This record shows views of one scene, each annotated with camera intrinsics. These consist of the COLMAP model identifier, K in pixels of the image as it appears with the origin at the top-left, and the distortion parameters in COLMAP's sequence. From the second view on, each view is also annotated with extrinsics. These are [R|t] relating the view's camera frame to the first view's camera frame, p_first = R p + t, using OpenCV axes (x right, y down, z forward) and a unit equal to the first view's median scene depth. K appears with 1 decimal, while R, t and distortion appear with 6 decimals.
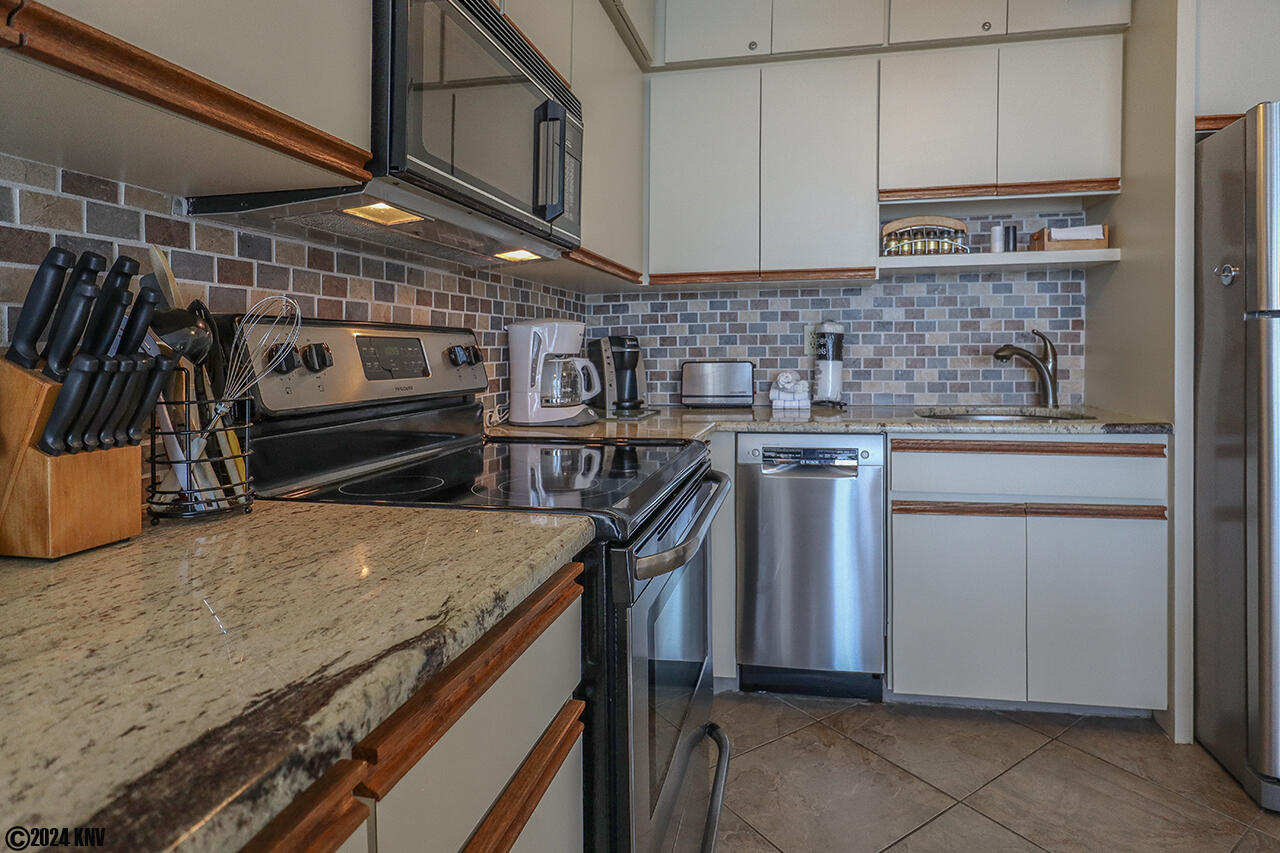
lens RADIAL K [[725.4, 0, 715.8], [0, 725.4, 346.3], [0, 0, 1]] dist [-0.002376, -0.000252]
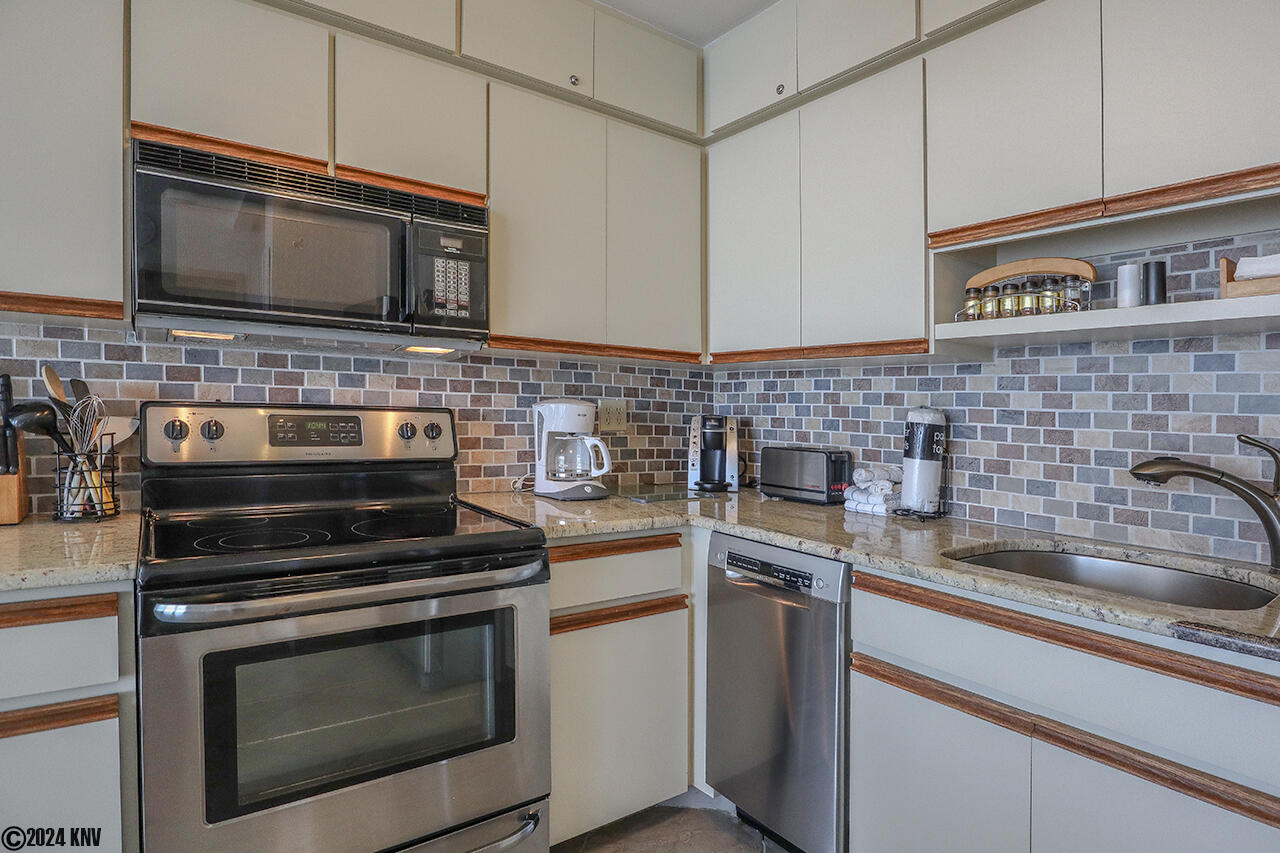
lens RADIAL K [[688.4, 0, 619.6], [0, 688.4, 405.1], [0, 0, 1]] dist [-0.038323, 0.016993]
pose [[0.703131, 0.030397, -0.710411, 0.452854], [-0.034531, 0.999367, 0.008584, -0.032718], [0.710222, 0.018495, 0.703735, 0.262247]]
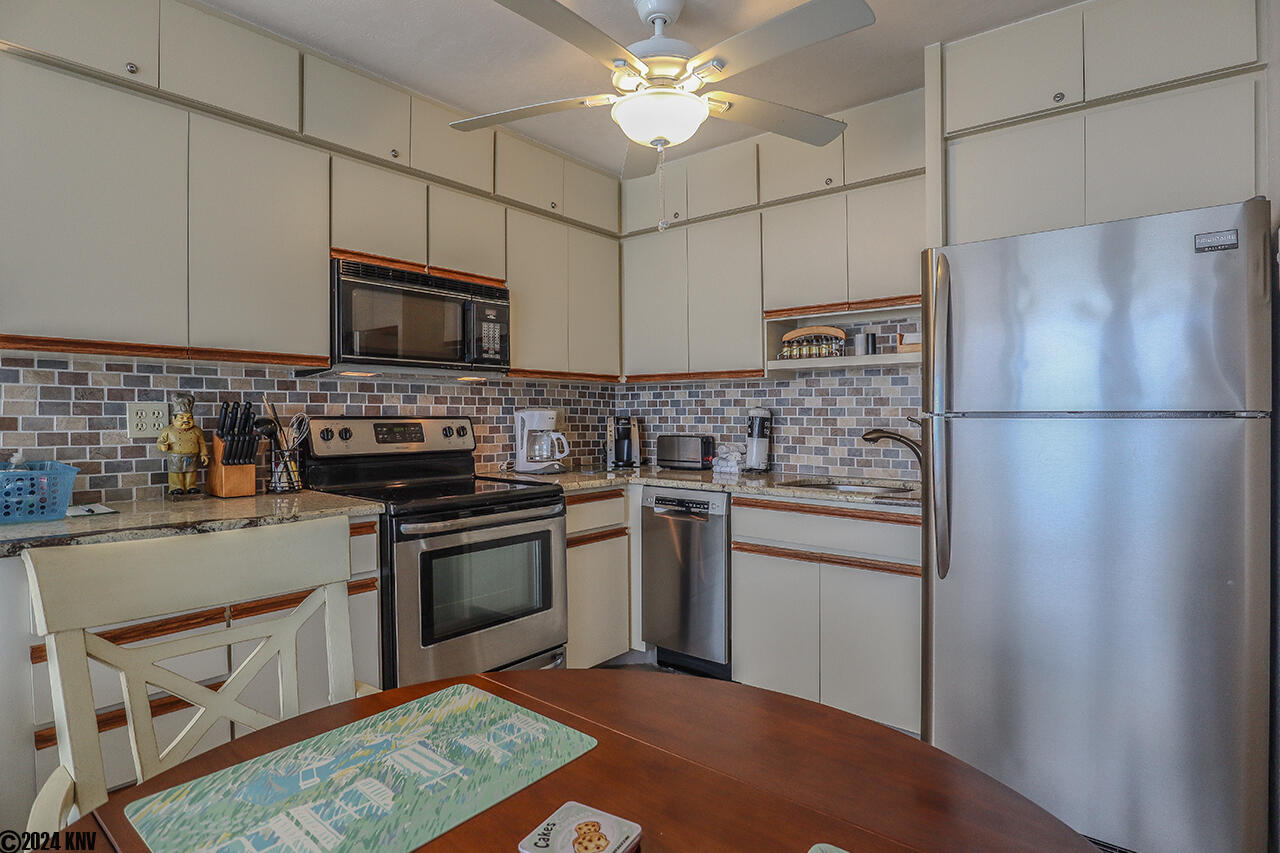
lens RADIAL K [[669.9, 0, 611.1], [0, 669.9, 433.9], [0, 0, 1]] dist [-0.037466, 0.015628]
pose [[0.861699, 0.027458, -0.506676, 0.548761], [-0.009045, 0.999207, 0.038766, -0.031986], [0.507339, -0.028821, 0.861265, -0.177876]]
